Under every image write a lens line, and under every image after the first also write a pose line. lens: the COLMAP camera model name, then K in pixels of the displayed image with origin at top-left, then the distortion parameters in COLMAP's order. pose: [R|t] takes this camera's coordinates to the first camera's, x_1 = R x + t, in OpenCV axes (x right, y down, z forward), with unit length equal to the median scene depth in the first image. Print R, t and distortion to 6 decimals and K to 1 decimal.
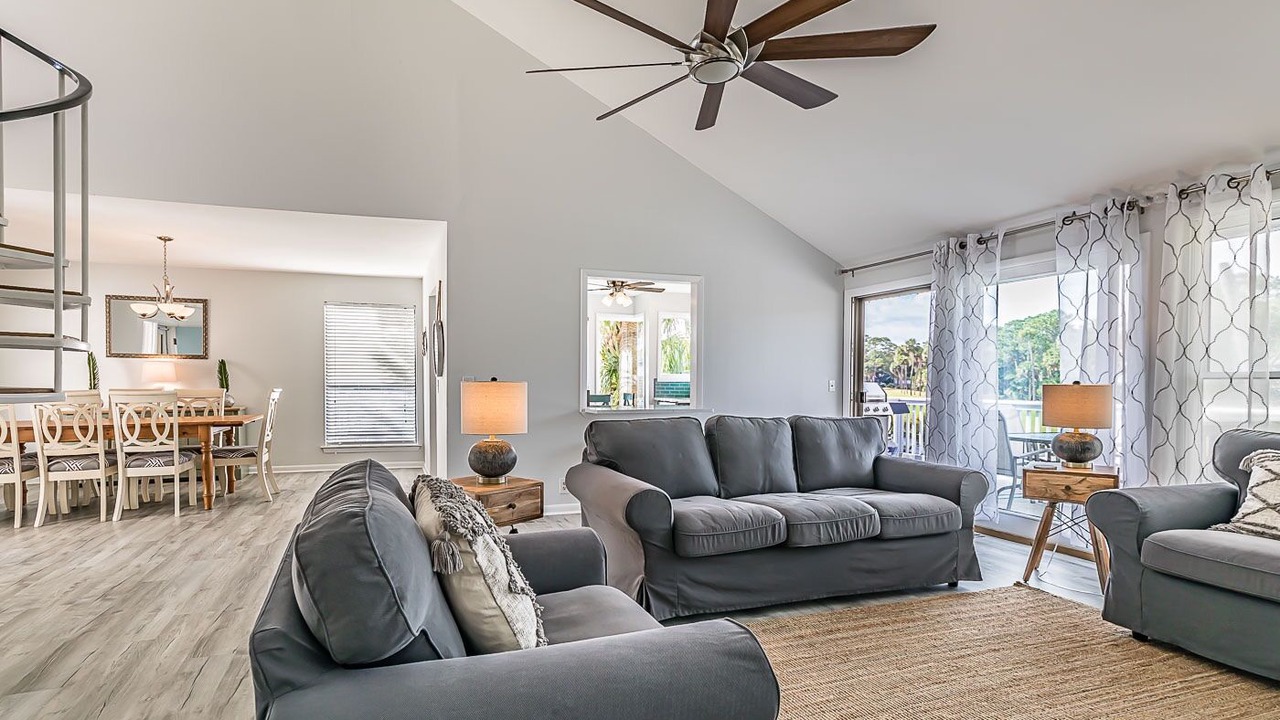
lens RADIAL K [[598.3, 0, 573.0], [0, 598.3, 393.1], [0, 0, 1]] dist [0.001216, -0.000768]
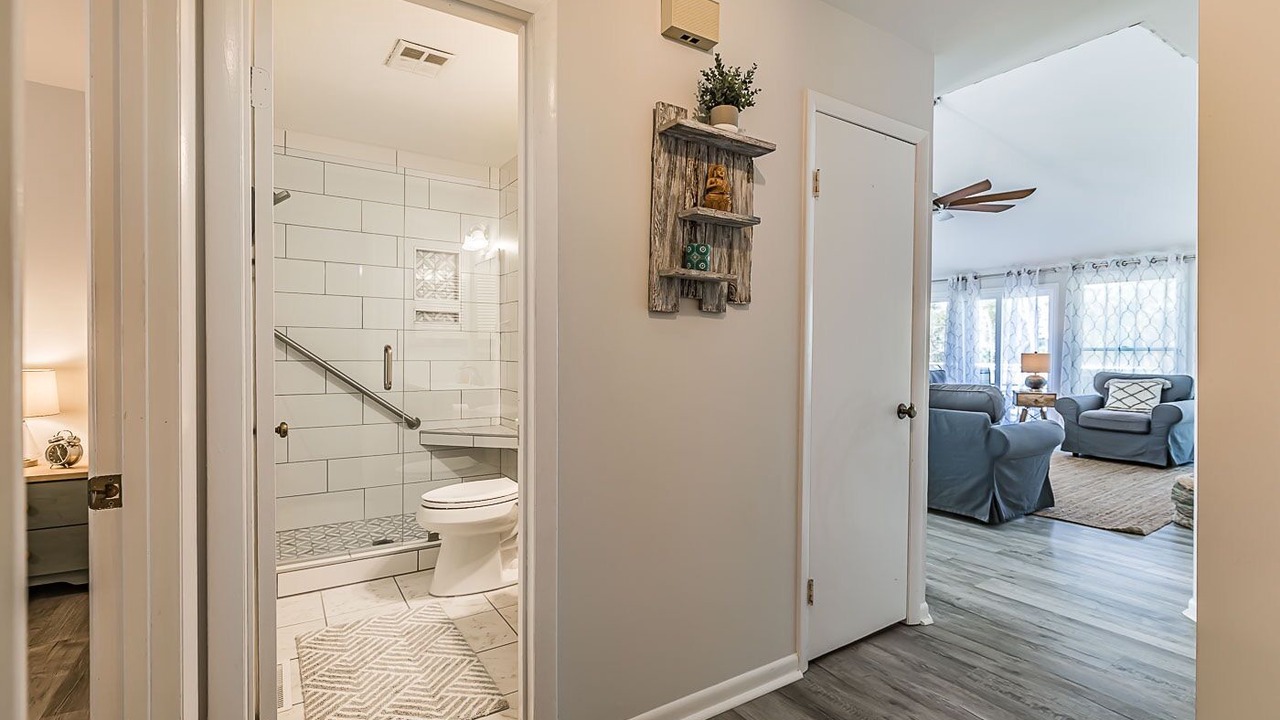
lens RADIAL K [[567.7, 0, 639.4], [0, 567.7, 355.4], [0, 0, 1]] dist [0.005295, -0.001555]
pose [[0.967153, -0.001265, 0.254193, -1.149229], [0.003764, 0.999949, -0.009345, 0.008386], [-0.254168, 0.009995, 0.967108, -0.672614]]
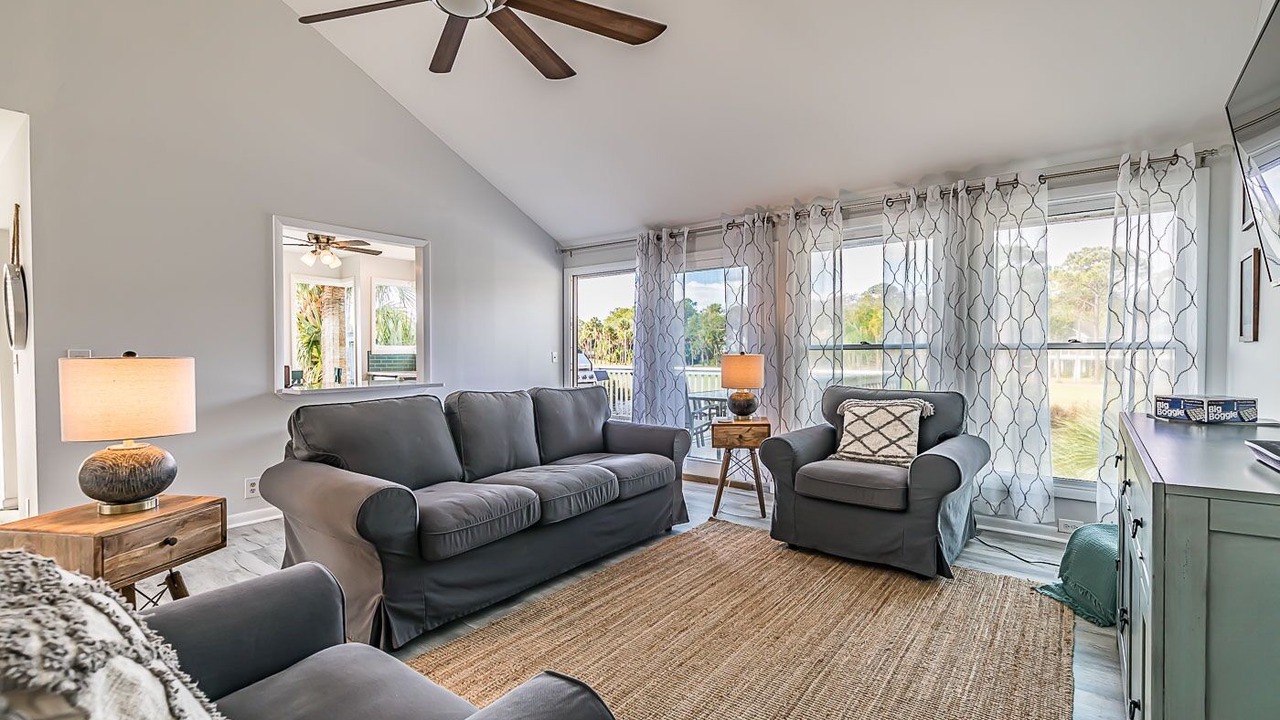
lens RADIAL K [[567.7, 0, 646.3], [0, 567.7, 364.0], [0, 0, 1]] dist [0.005295, -0.001555]
pose [[0.822614, -0.016954, 0.568348, -0.016713], [0.016581, 0.999846, 0.005826, -0.005433], [-0.568359, 0.004631, 0.822768, 0.130071]]
